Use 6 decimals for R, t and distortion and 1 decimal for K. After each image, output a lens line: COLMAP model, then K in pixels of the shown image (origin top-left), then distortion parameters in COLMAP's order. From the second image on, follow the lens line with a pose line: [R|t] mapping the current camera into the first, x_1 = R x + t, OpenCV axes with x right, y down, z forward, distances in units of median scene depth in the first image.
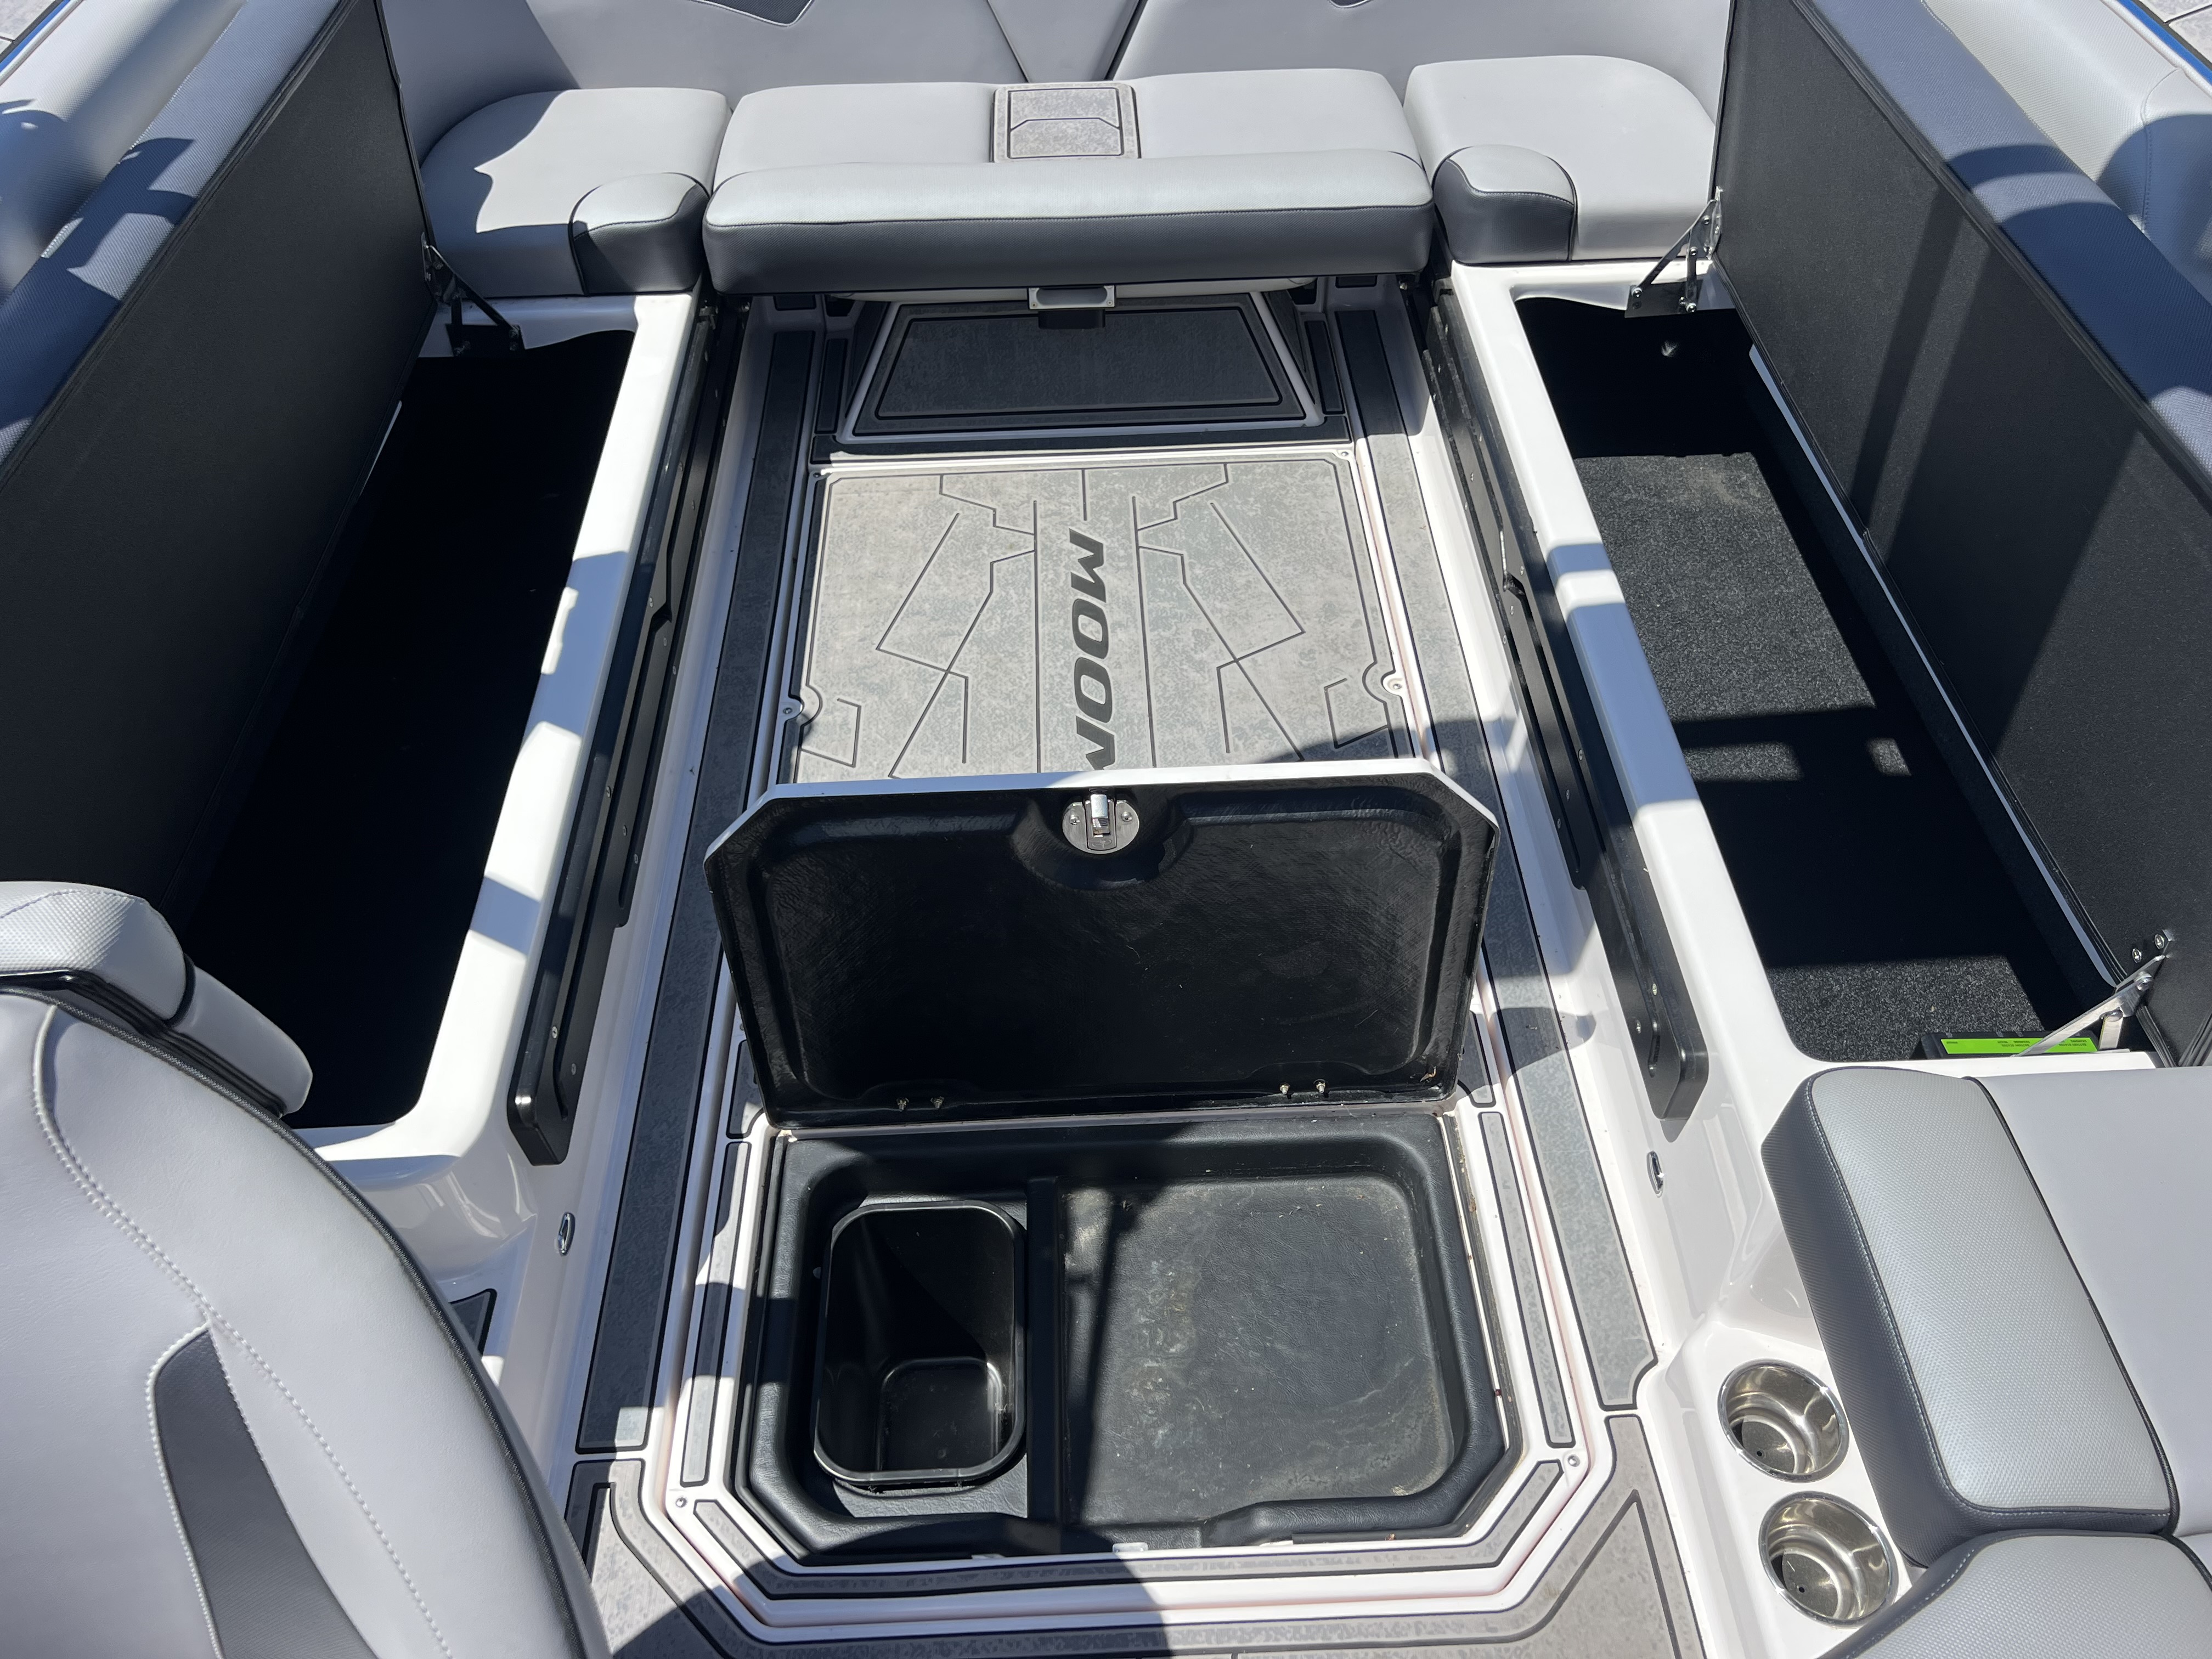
lens RADIAL K [[1719.6, 0, 1117.7], [0, 1719.6, 829.4], [0, 0, 1]] dist [0.022882, -0.010395]
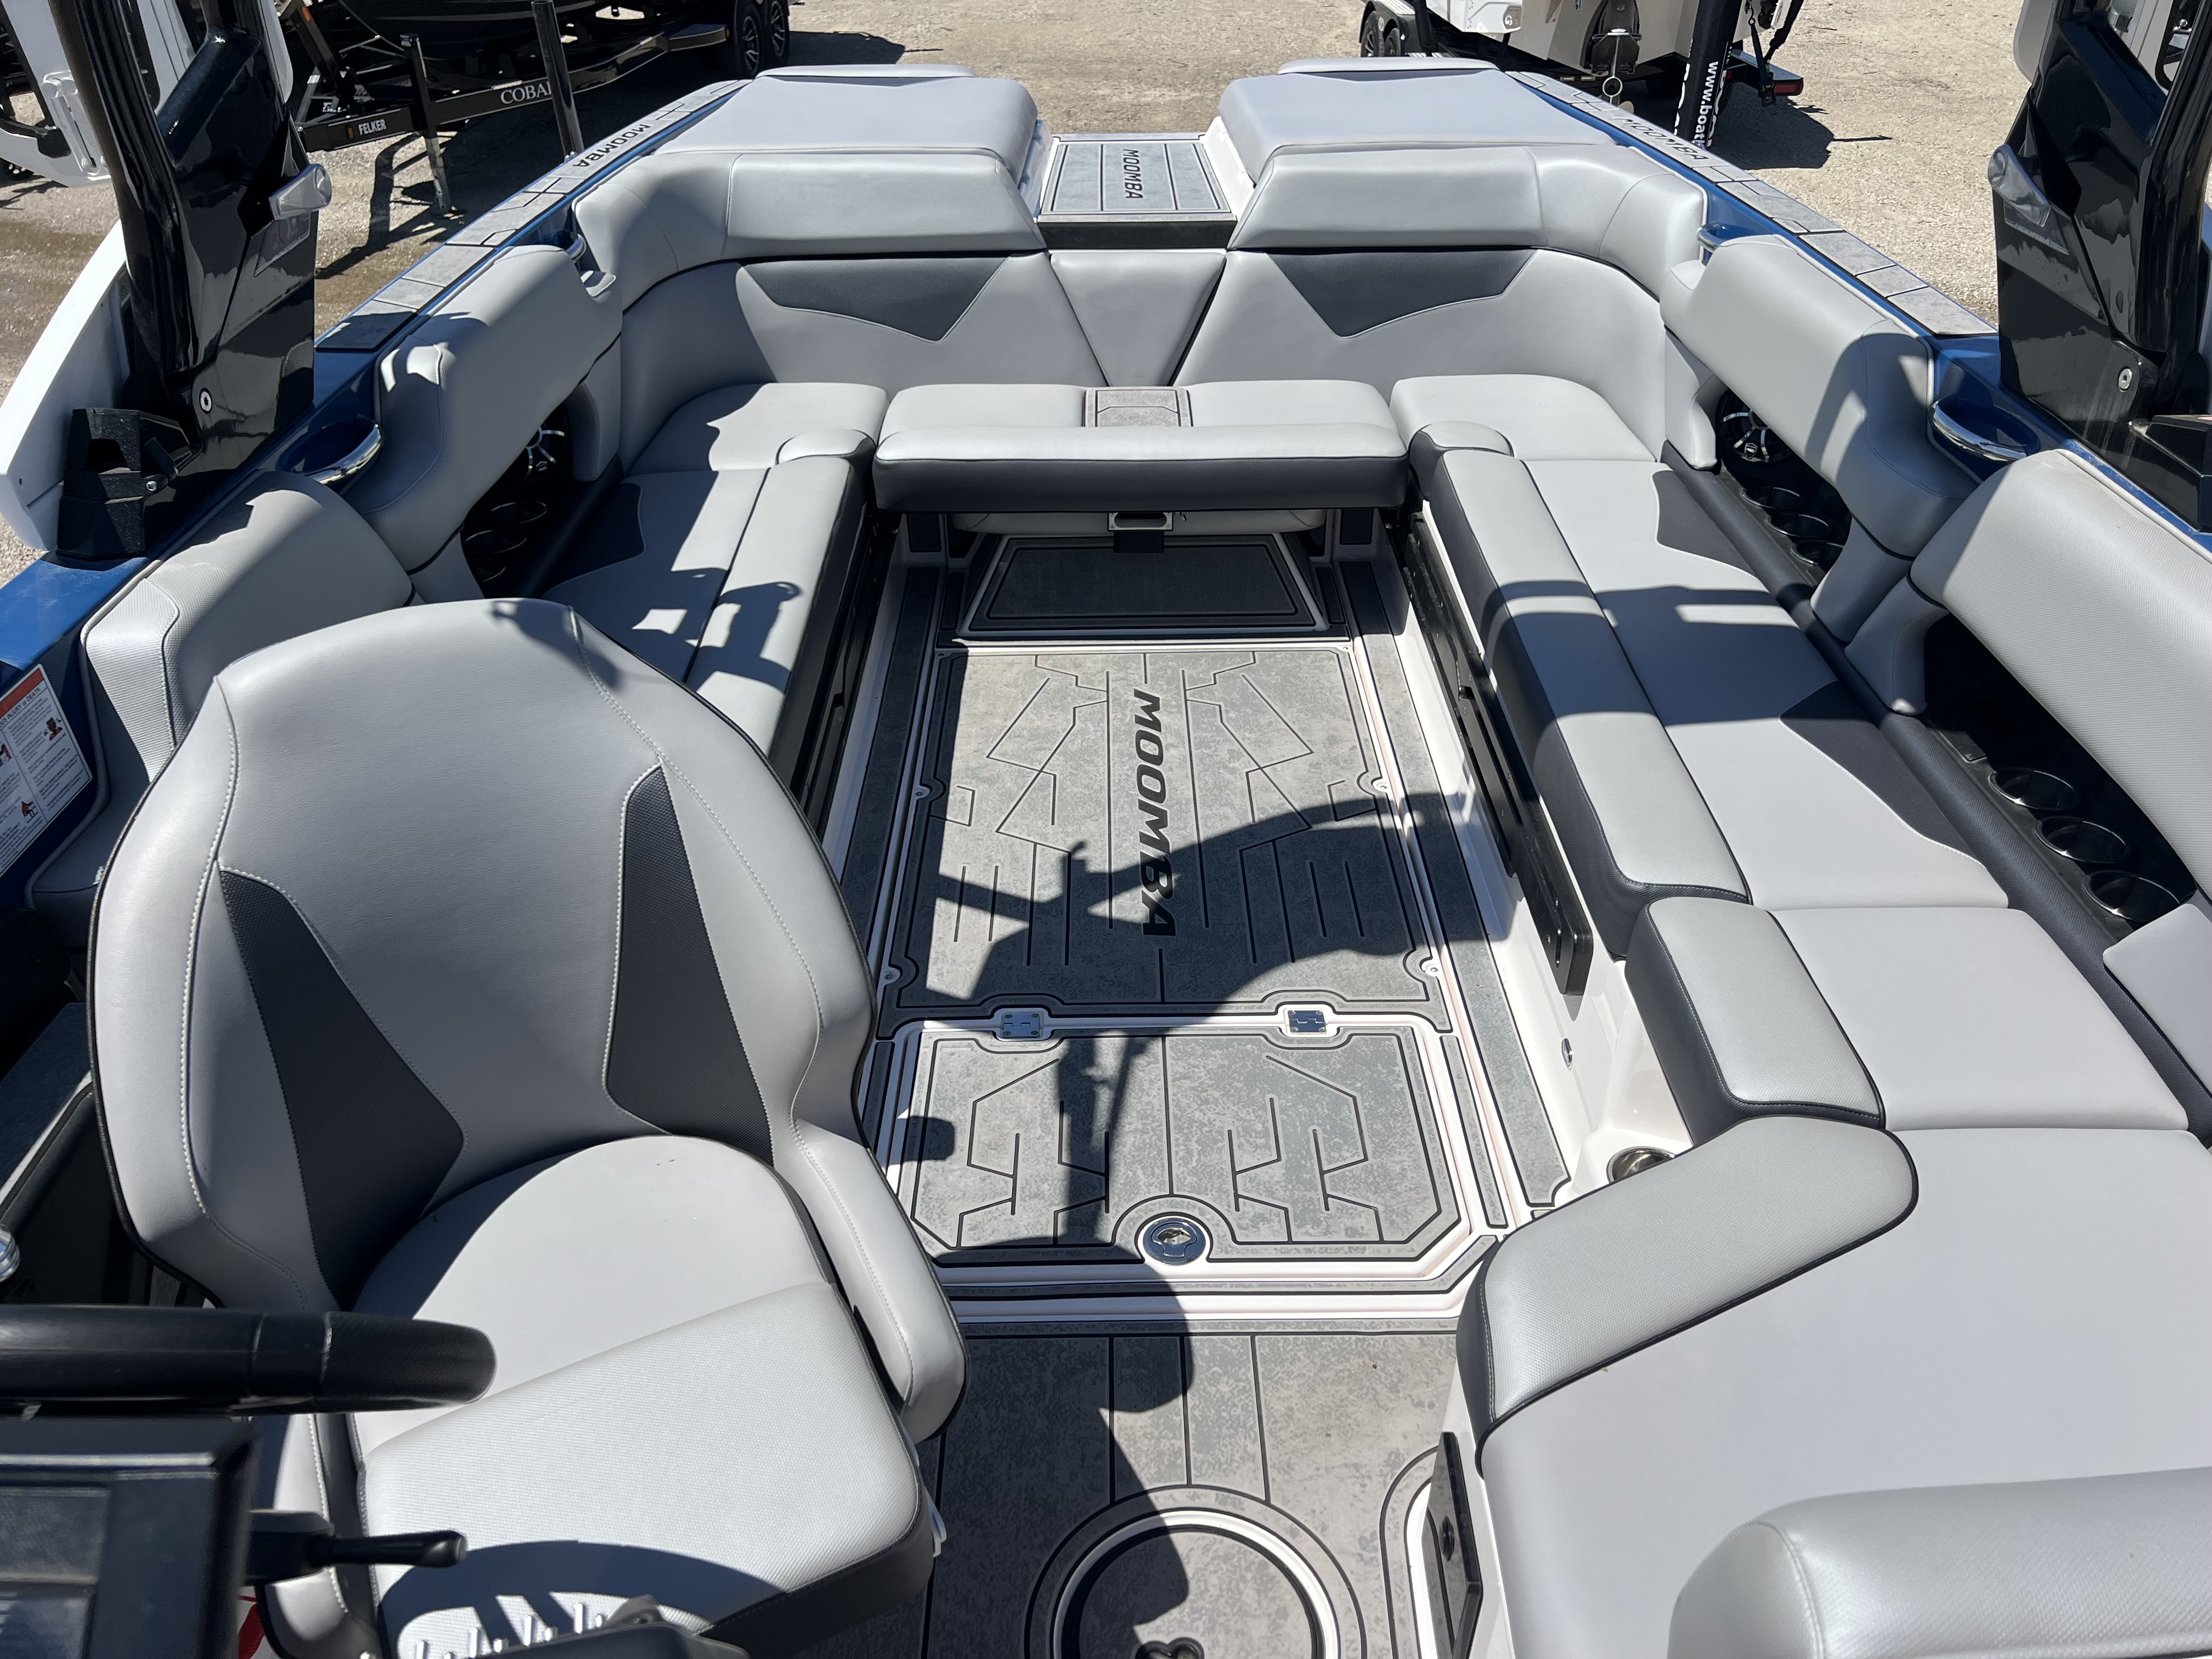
lens RADIAL K [[1694.9, 0, 1125.9], [0, 1694.9, 827.6], [0, 0, 1]] dist [0.101036, -0.177630]
pose [[0.999607, 0.021987, -0.017384, -0.009633], [-0.025519, 0.970452, -0.239942, 0.244076], [0.011595, 0.240292, 0.970631, -0.233724]]
